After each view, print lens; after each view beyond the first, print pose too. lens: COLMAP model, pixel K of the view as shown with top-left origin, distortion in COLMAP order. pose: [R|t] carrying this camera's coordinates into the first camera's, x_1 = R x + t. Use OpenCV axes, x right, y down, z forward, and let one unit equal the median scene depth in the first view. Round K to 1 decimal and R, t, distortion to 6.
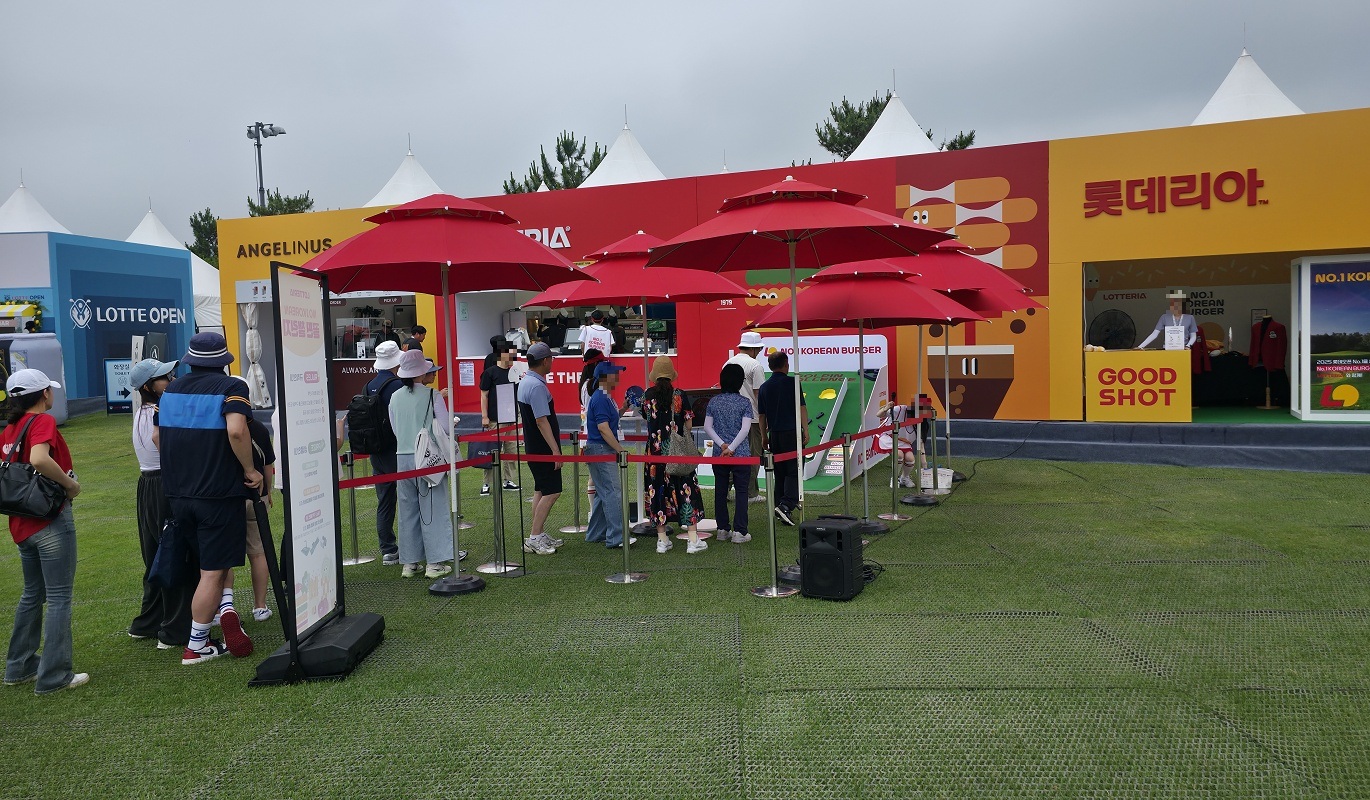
lens RADIAL K [[938.8, 0, 685.0], [0, 938.8, 400.0], [0, 0, 1]] dist [0.082357, -0.074182]
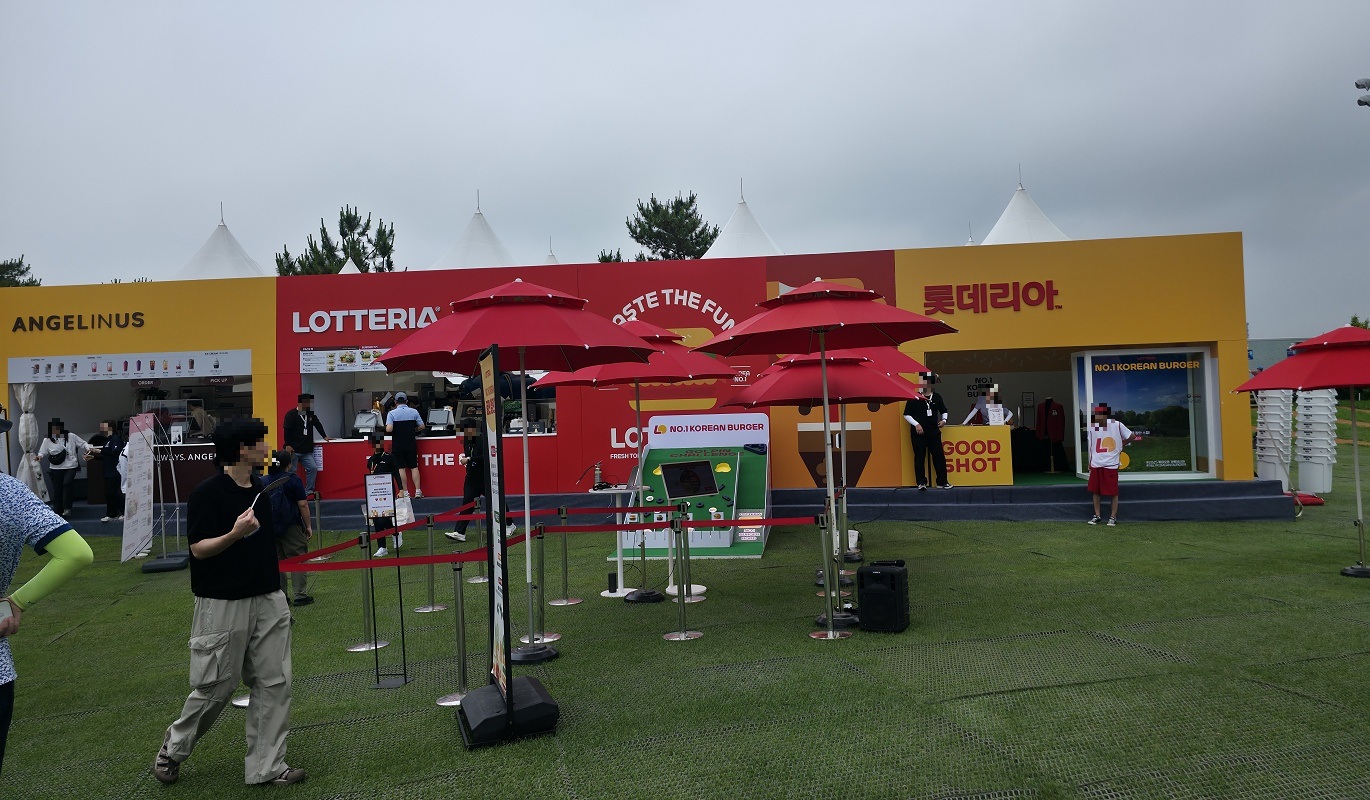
lens RADIAL K [[958.2, 0, 685.0], [0, 958.2, 400.0], [0, 0, 1]] dist [0.117864, -0.149960]
pose [[0.952935, -0.000990, 0.303172, -0.229176], [0.027523, 0.996148, -0.083258, 0.006788], [-0.301921, 0.087684, 0.949292, -0.045650]]
